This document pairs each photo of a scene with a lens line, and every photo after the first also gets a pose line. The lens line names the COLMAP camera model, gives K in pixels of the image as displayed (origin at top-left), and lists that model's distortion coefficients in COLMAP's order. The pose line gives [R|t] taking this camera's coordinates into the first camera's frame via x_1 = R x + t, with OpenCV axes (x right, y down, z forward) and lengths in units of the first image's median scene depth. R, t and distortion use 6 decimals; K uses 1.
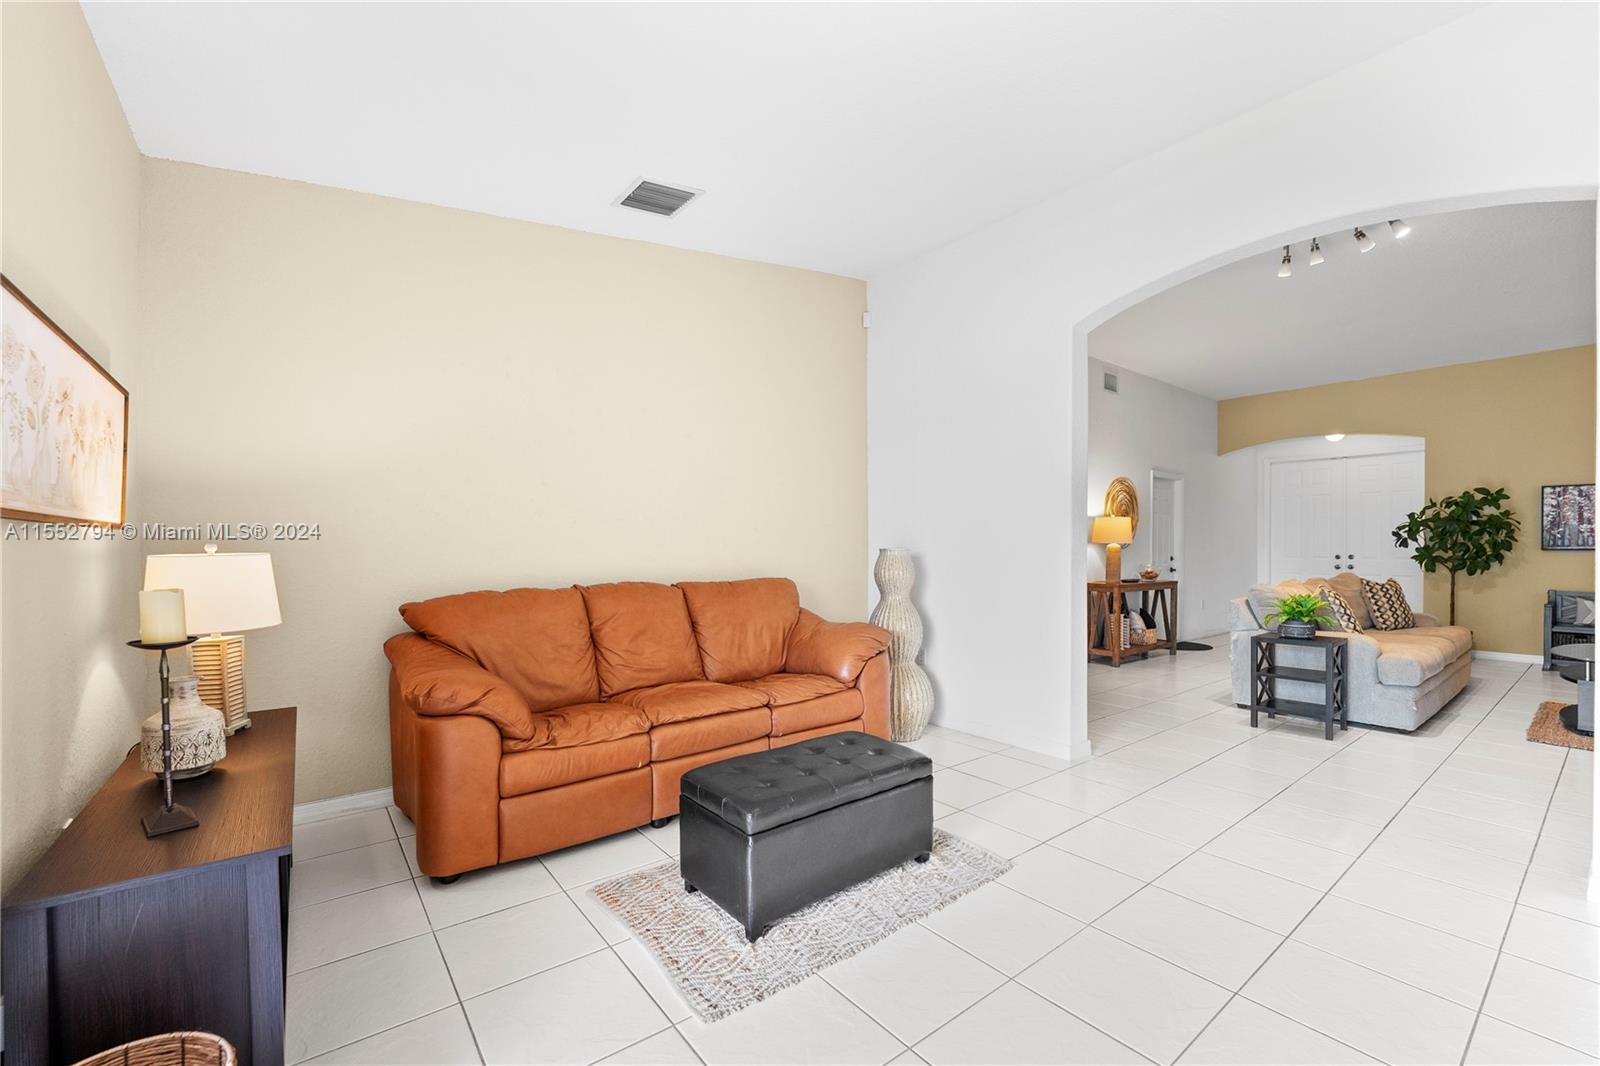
lens RADIAL K [[656.5, 0, 795.8], [0, 656.5, 550.2], [0, 0, 1]] dist [-0.016009, 0.002283]
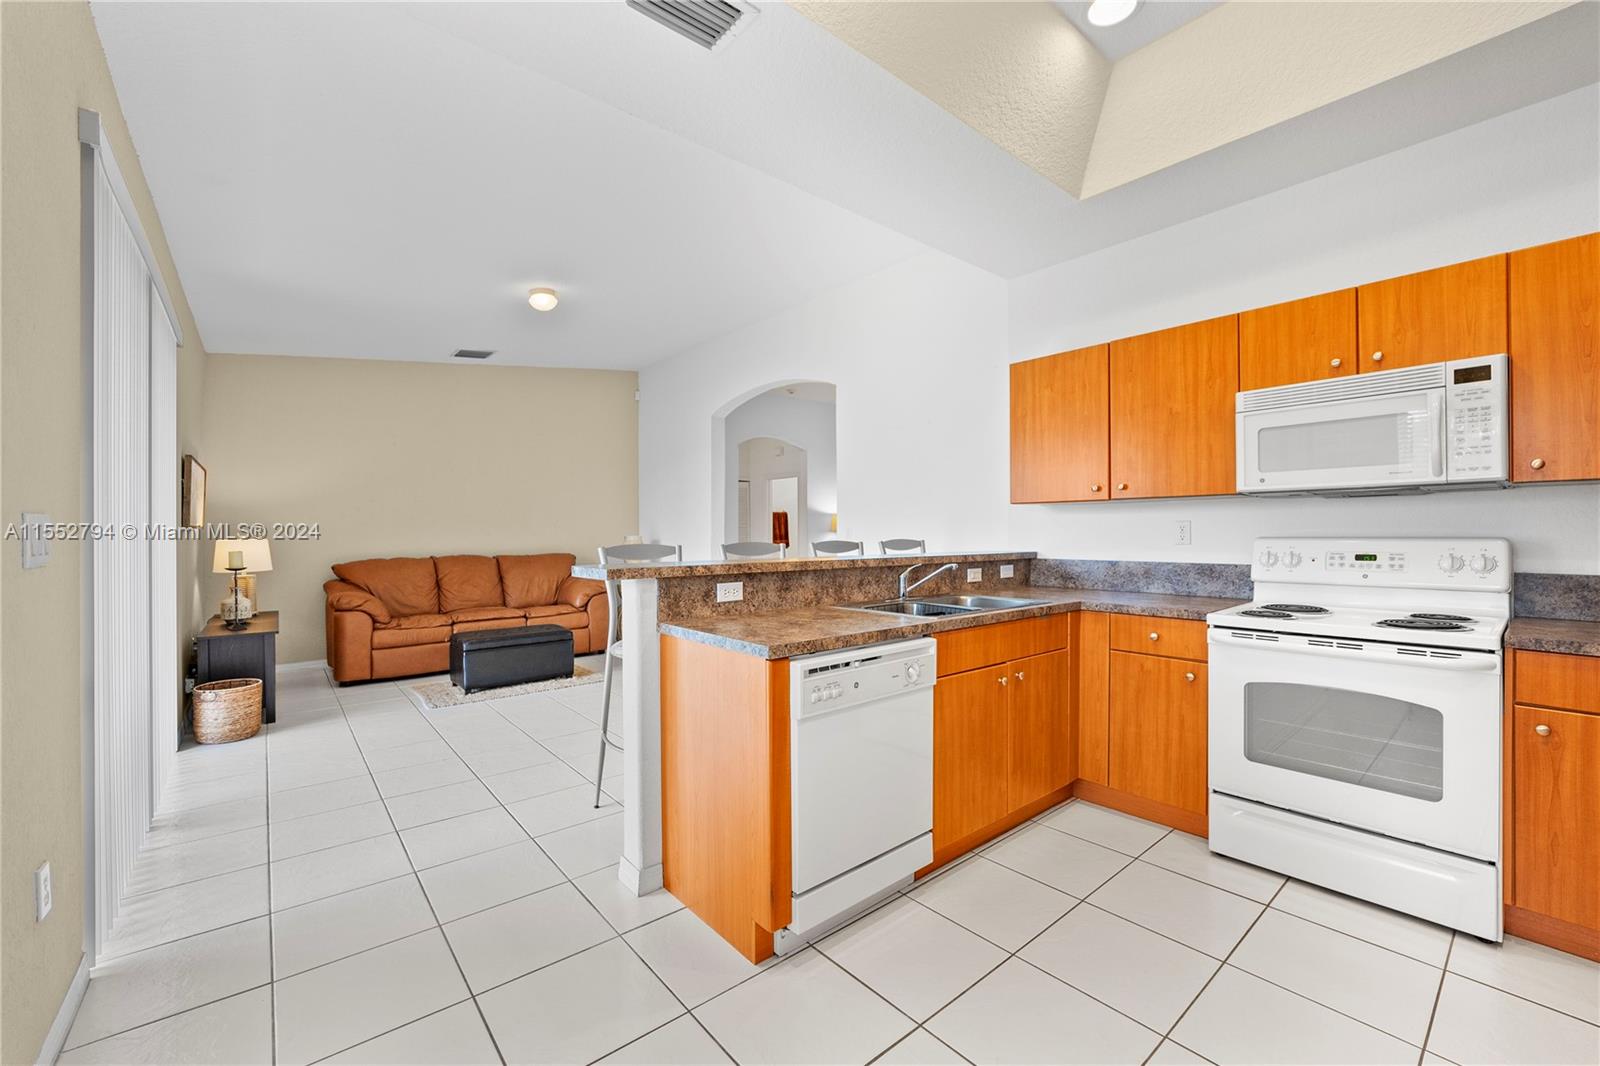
lens RADIAL K [[656.5, 0, 813.4], [0, 656.5, 524.4], [0, 0, 1]] dist [-0.016009, 0.002283]
pose [[0.999119, -0.003037, 0.041851, 0.803486], [0.003798, 0.999828, -0.018130, -0.000463], [-0.041789, 0.018273, 0.998959, -1.082866]]
